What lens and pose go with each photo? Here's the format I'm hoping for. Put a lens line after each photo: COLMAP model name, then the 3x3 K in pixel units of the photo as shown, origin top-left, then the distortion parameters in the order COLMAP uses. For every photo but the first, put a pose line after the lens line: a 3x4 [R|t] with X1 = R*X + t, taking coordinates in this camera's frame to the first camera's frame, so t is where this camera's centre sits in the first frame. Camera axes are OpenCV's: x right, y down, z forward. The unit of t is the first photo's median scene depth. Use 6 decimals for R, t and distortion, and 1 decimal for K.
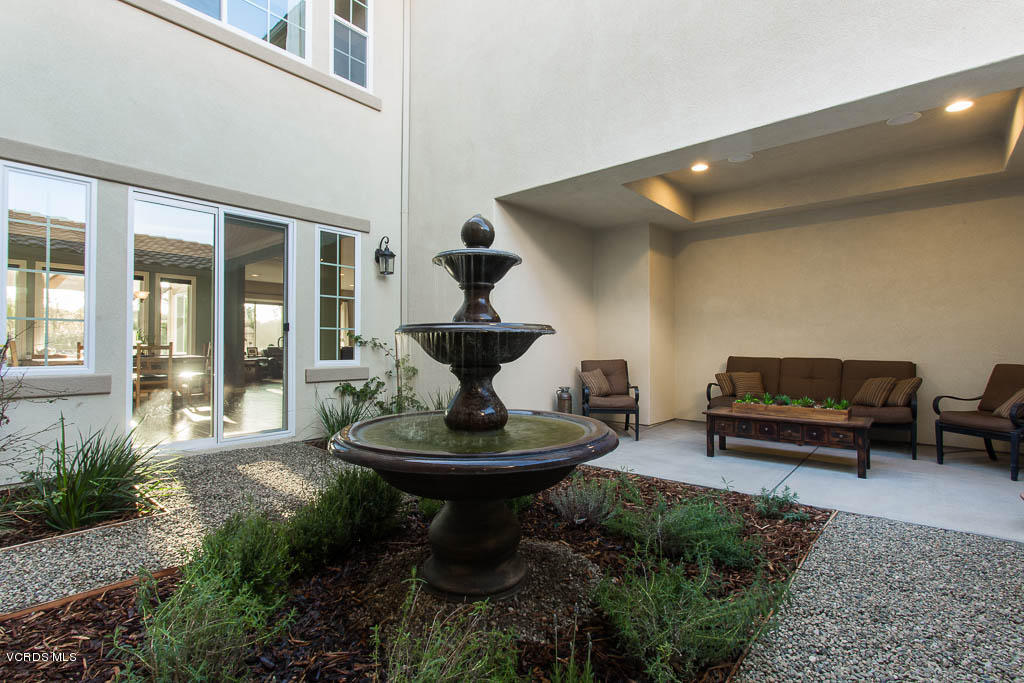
lens RADIAL K [[483.8, 0, 511.5], [0, 483.8, 341.2], [0, 0, 1]] dist [-0.003756, 0.000402]
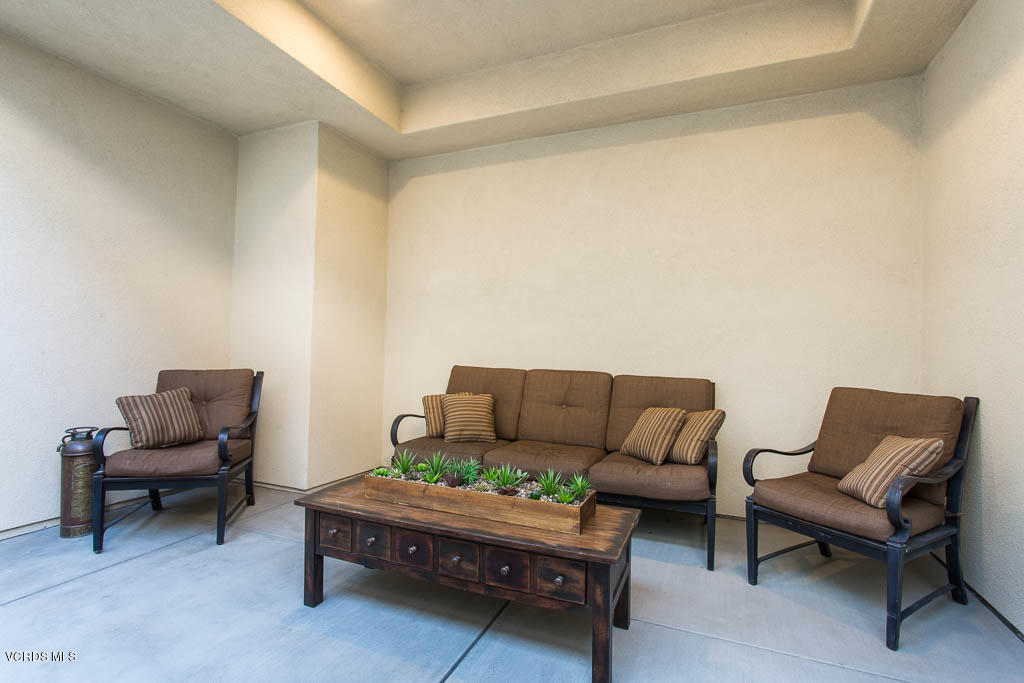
lens RADIAL K [[483.8, 0, 514.6], [0, 483.8, 343.3], [0, 0, 1]] dist [-0.003756, 0.000402]
pose [[0.950032, 0.025919, 0.311076, 0.391247], [-0.025156, 0.999663, -0.006467, 0.007520], [-0.311138, -0.001682, 0.950363, 0.480294]]
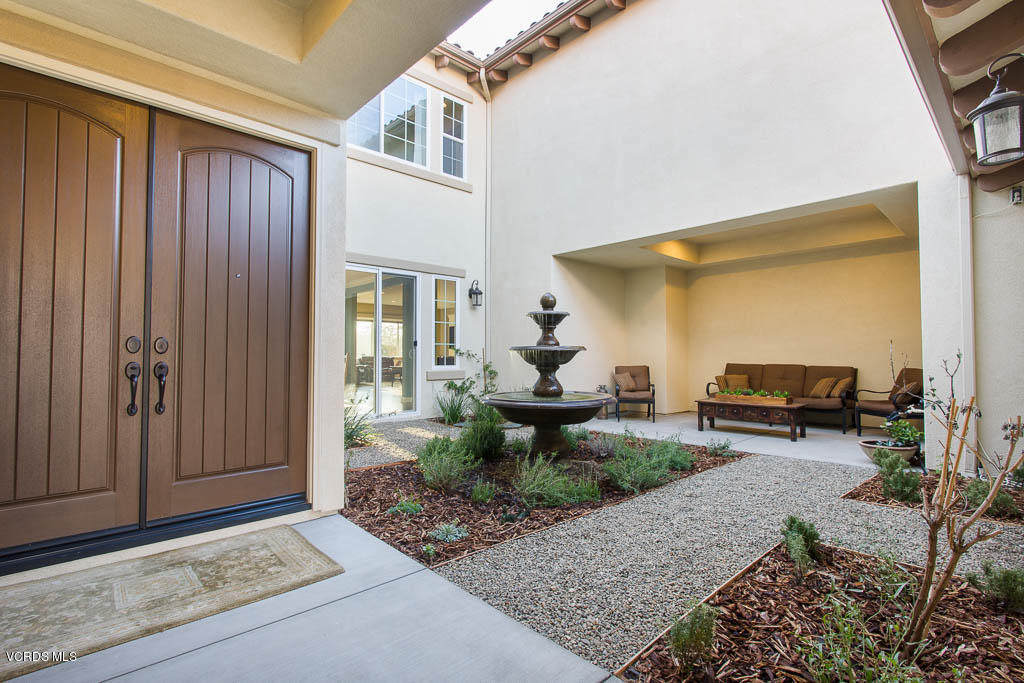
lens RADIAL K [[483.8, 0, 513.3], [0, 483.8, 339.6], [0, 0, 1]] dist [-0.003756, 0.000402]
pose [[0.994763, -0.004486, -0.102107, -0.003222], [0.002368, 0.999780, -0.020853, -0.008870], [0.102178, 0.020502, 0.994555, -0.463420]]
